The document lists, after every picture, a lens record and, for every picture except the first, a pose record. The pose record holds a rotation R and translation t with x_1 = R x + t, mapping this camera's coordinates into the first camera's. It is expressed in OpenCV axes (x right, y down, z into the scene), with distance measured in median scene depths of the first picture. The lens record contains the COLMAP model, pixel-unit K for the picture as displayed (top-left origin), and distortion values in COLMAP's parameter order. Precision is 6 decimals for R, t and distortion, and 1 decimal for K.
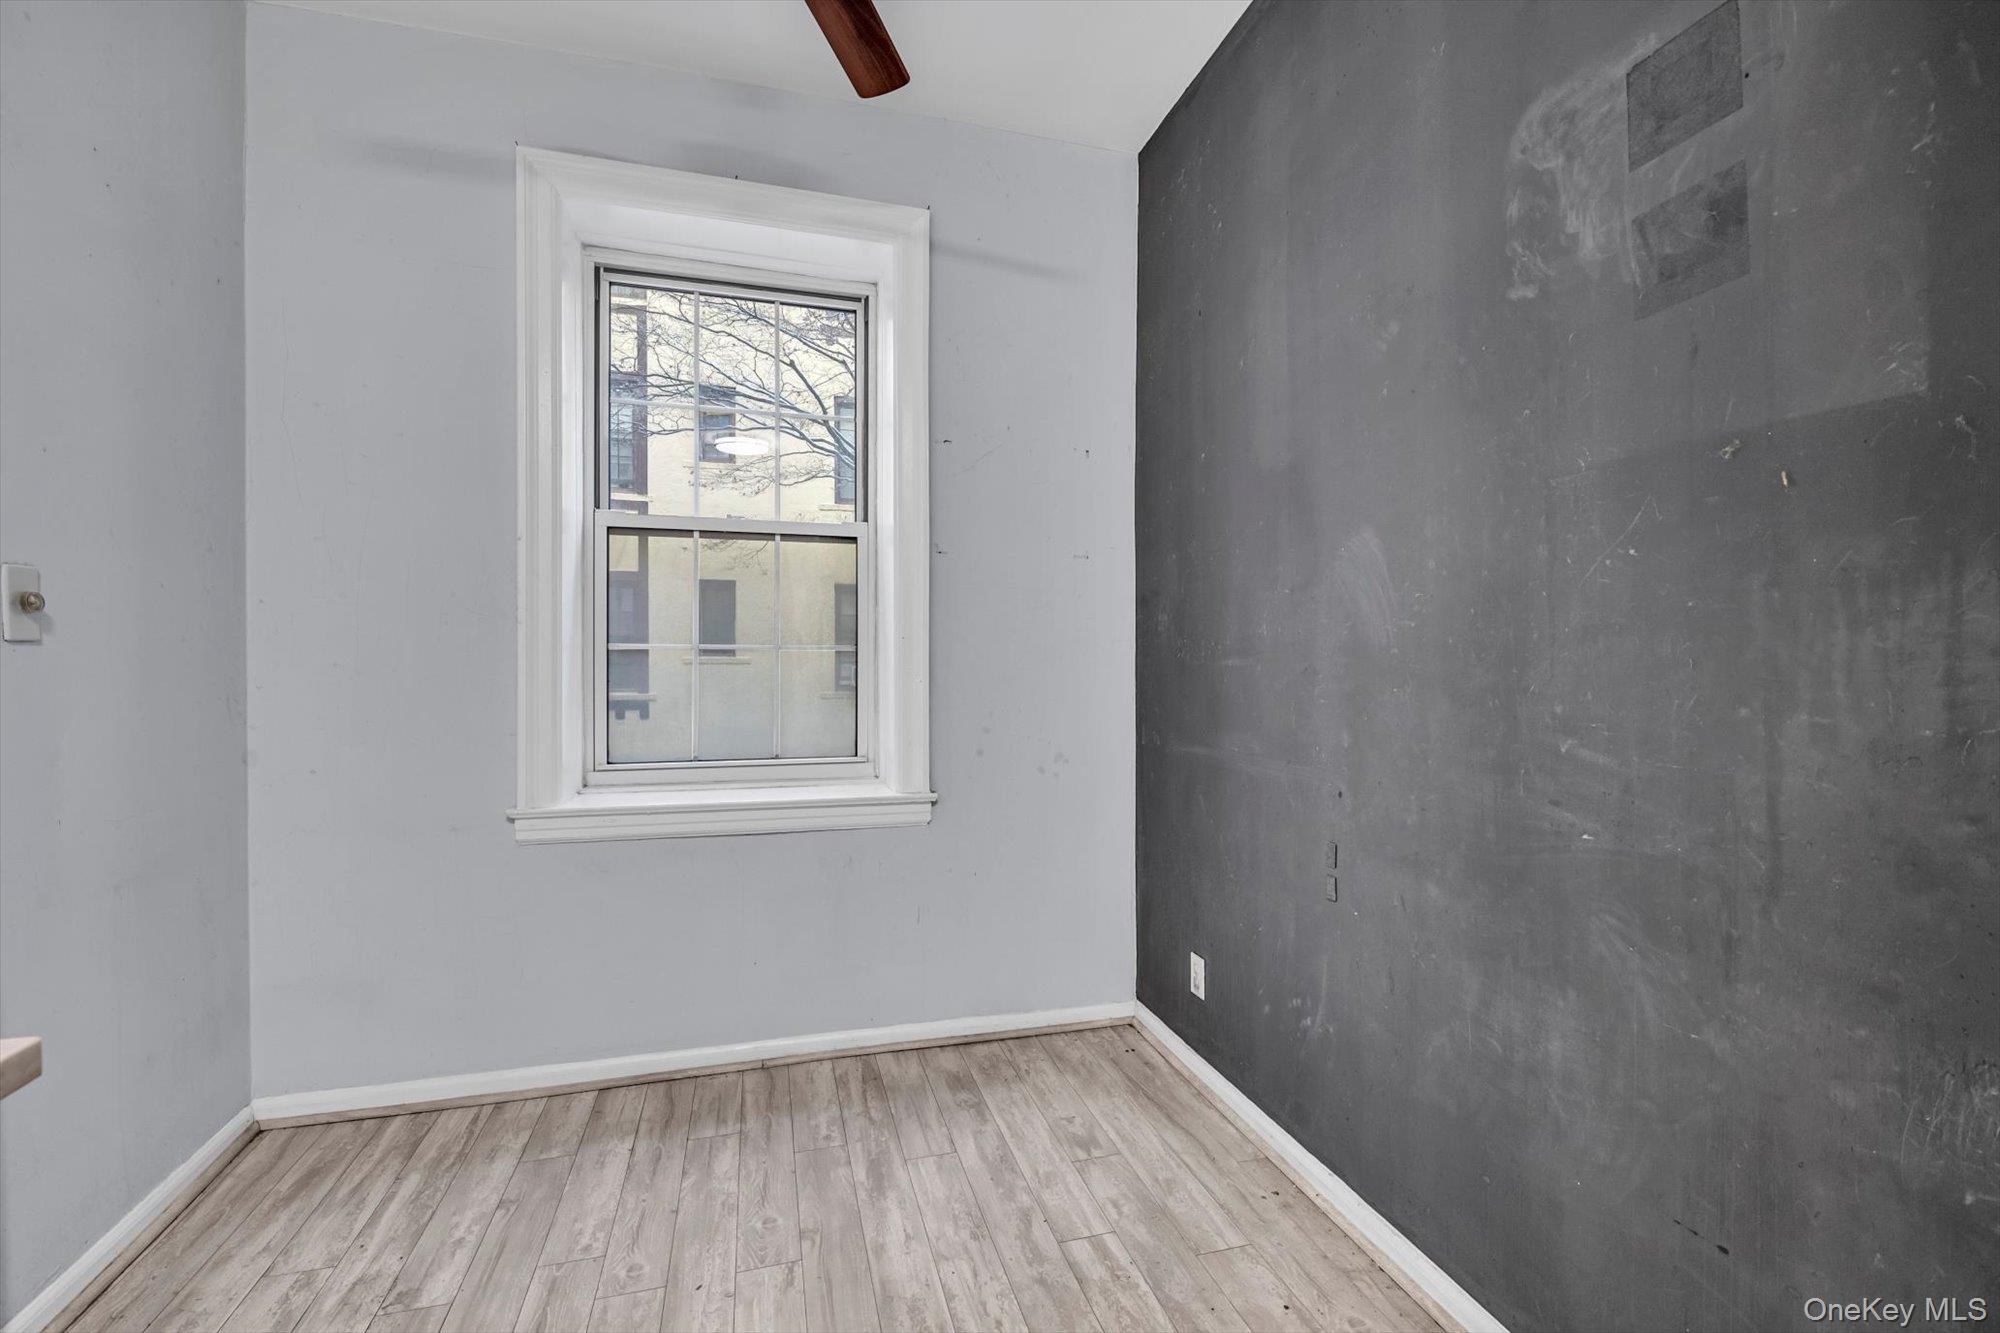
lens RADIAL K [[838.2, 0, 1000.0], [0, 838.2, 666.5], [0, 0, 1]] dist [-0.008617, -0.000132]
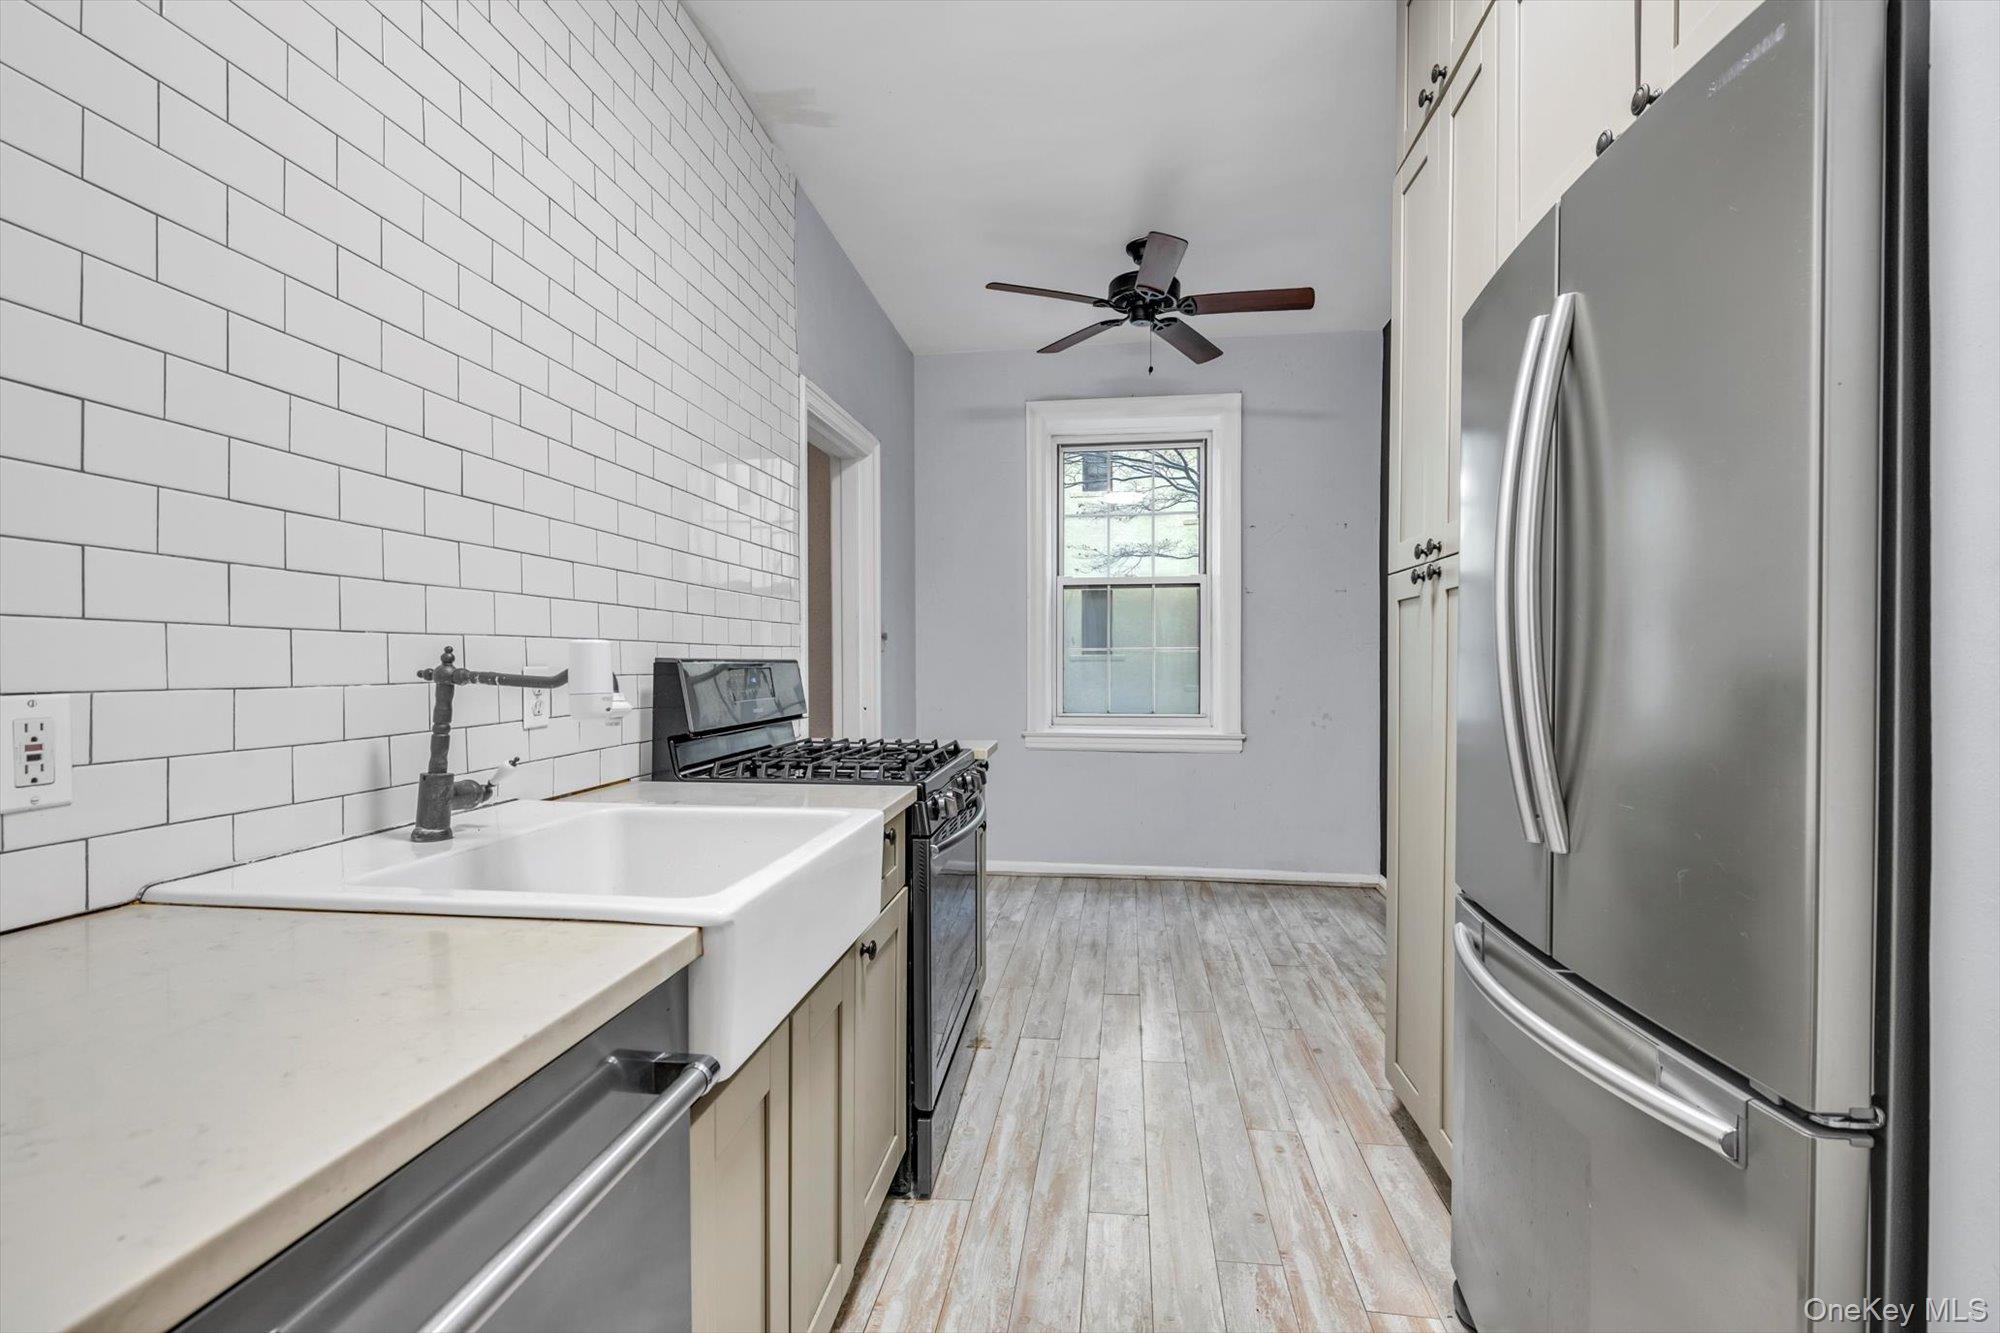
lens RADIAL K [[838.2, 0, 1000.0], [0, 838.2, 666.5], [0, 0, 1]] dist [-0.008617, -0.000132]
pose [[0.908643, 0.000834, -0.417572, 0.219929], [0.000040, 0.999998, 0.002085, 0.011396], [0.417573, -0.001911, 0.908641, -0.917813]]
